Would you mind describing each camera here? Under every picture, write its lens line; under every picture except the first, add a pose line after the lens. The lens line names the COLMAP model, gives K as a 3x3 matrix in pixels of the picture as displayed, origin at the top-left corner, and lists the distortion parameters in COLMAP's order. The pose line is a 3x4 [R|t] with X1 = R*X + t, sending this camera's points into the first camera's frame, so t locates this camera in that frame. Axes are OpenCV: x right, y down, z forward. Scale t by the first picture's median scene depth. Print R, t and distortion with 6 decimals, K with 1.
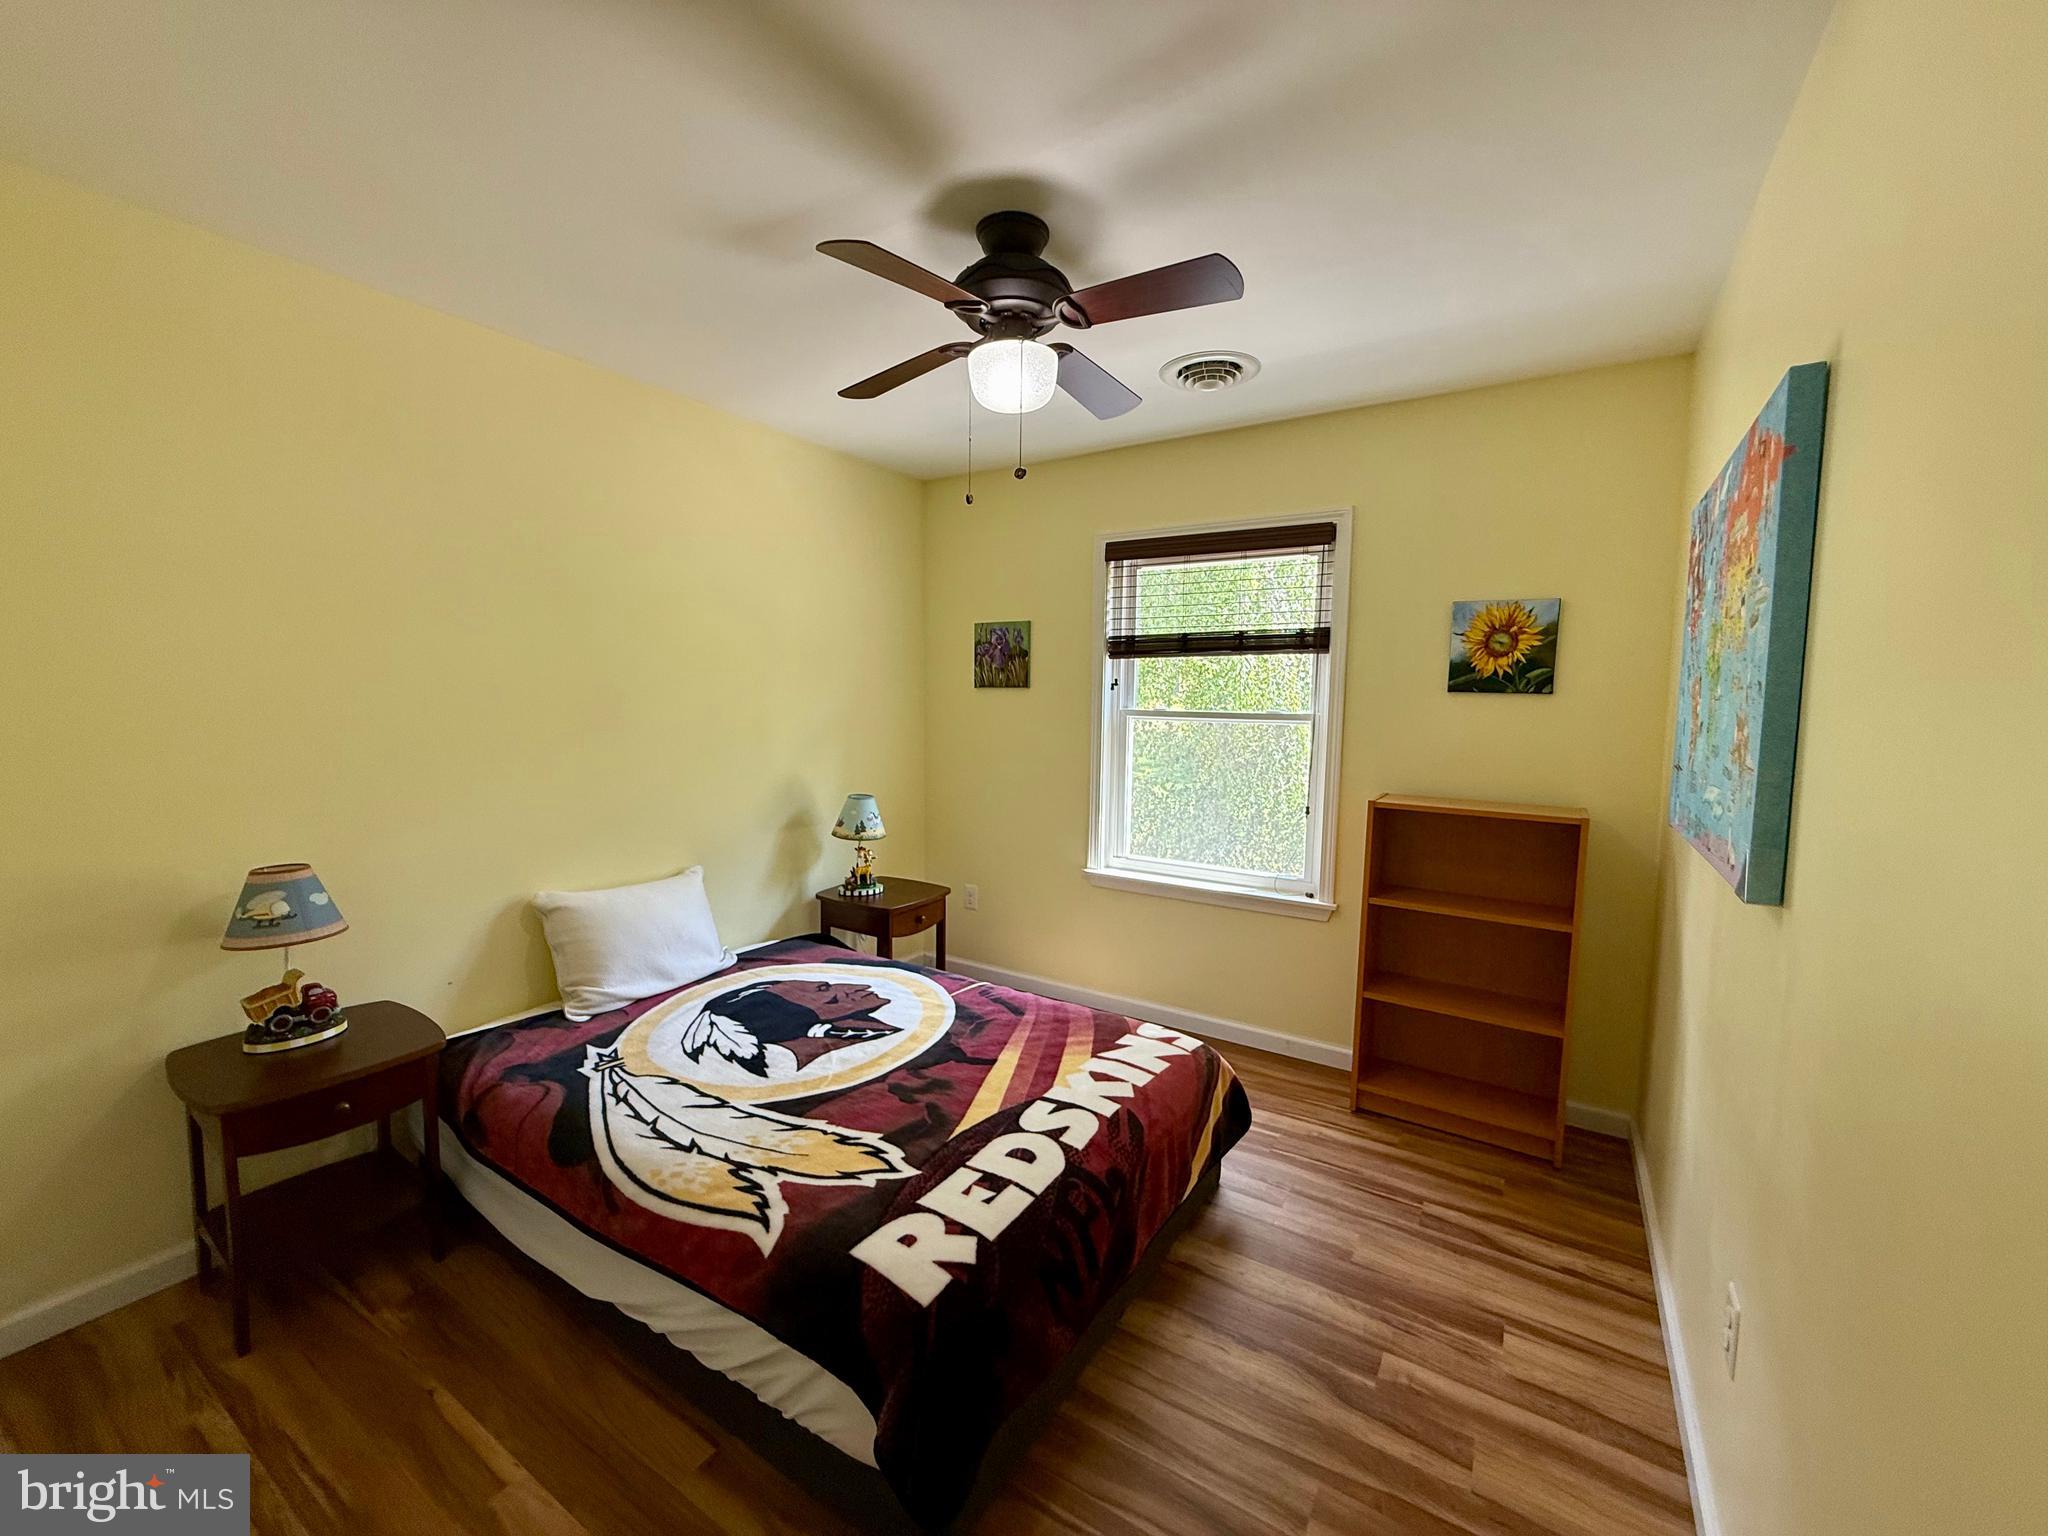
lens RADIAL K [[821.0, 0, 1019.8], [0, 821.0, 768.9], [0, 0, 1]] dist [0.000405, -0.000024]
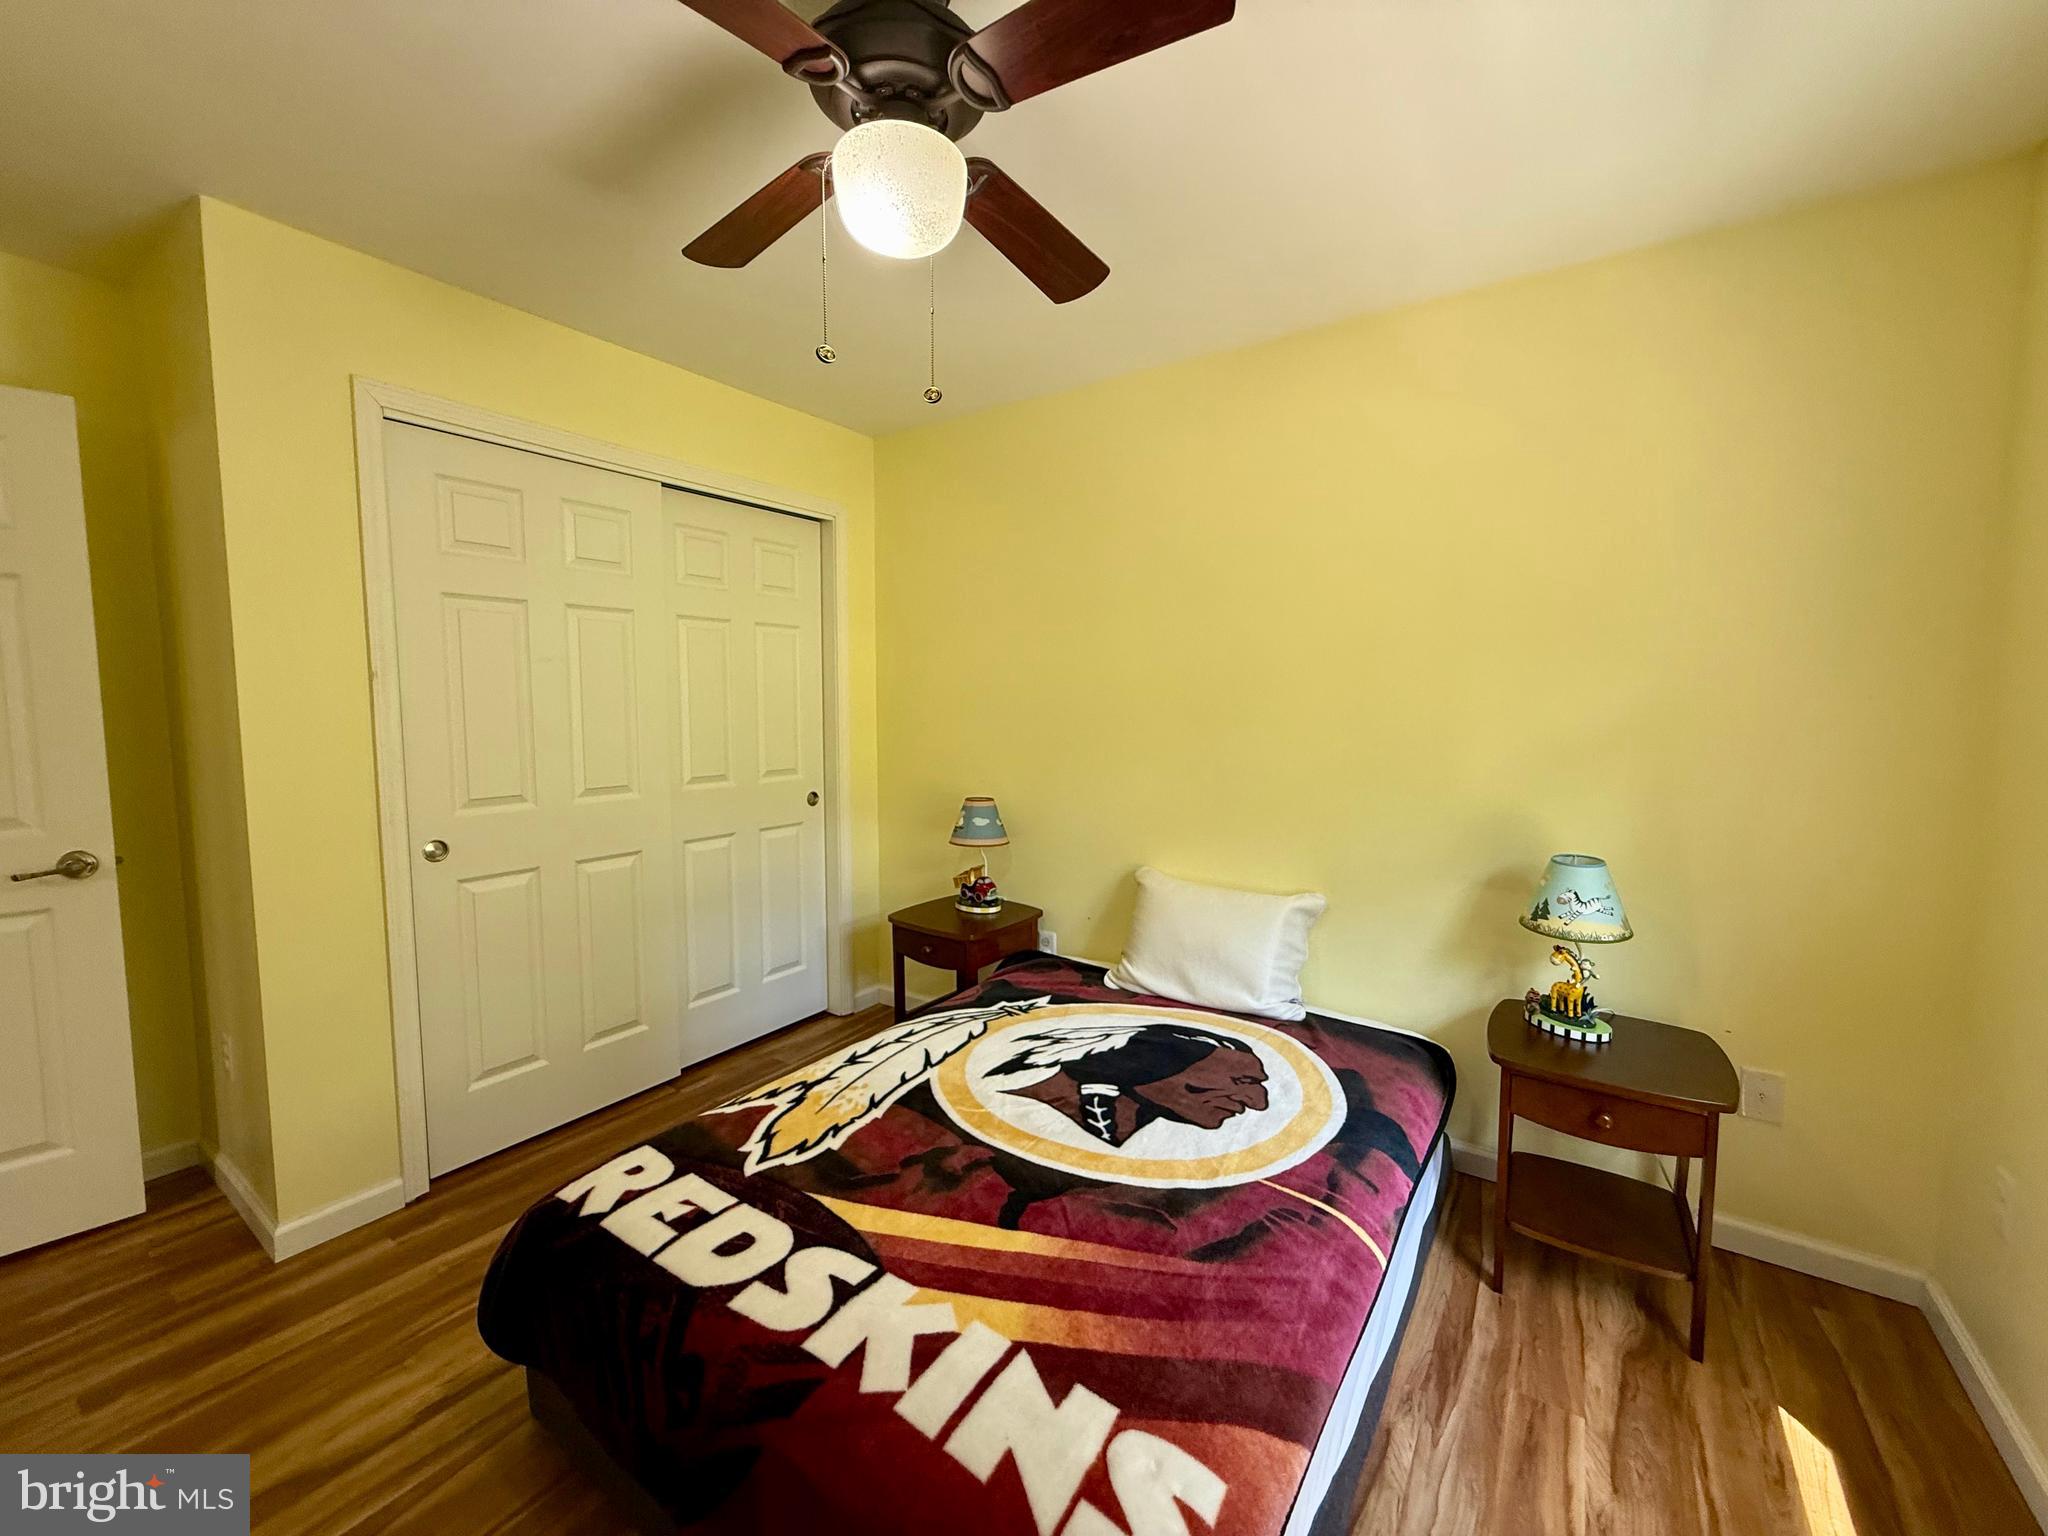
lens RADIAL K [[821.0, 0, 1017.5], [0, 821.0, 762.1], [0, 0, 1]] dist [0.000405, -0.000024]
pose [[-0.038655, 0.066175, -0.997059, 0.606075], [-0.088208, 0.993684, 0.069370, -0.059980], [0.995352, 0.090630, -0.032574, 1.005615]]
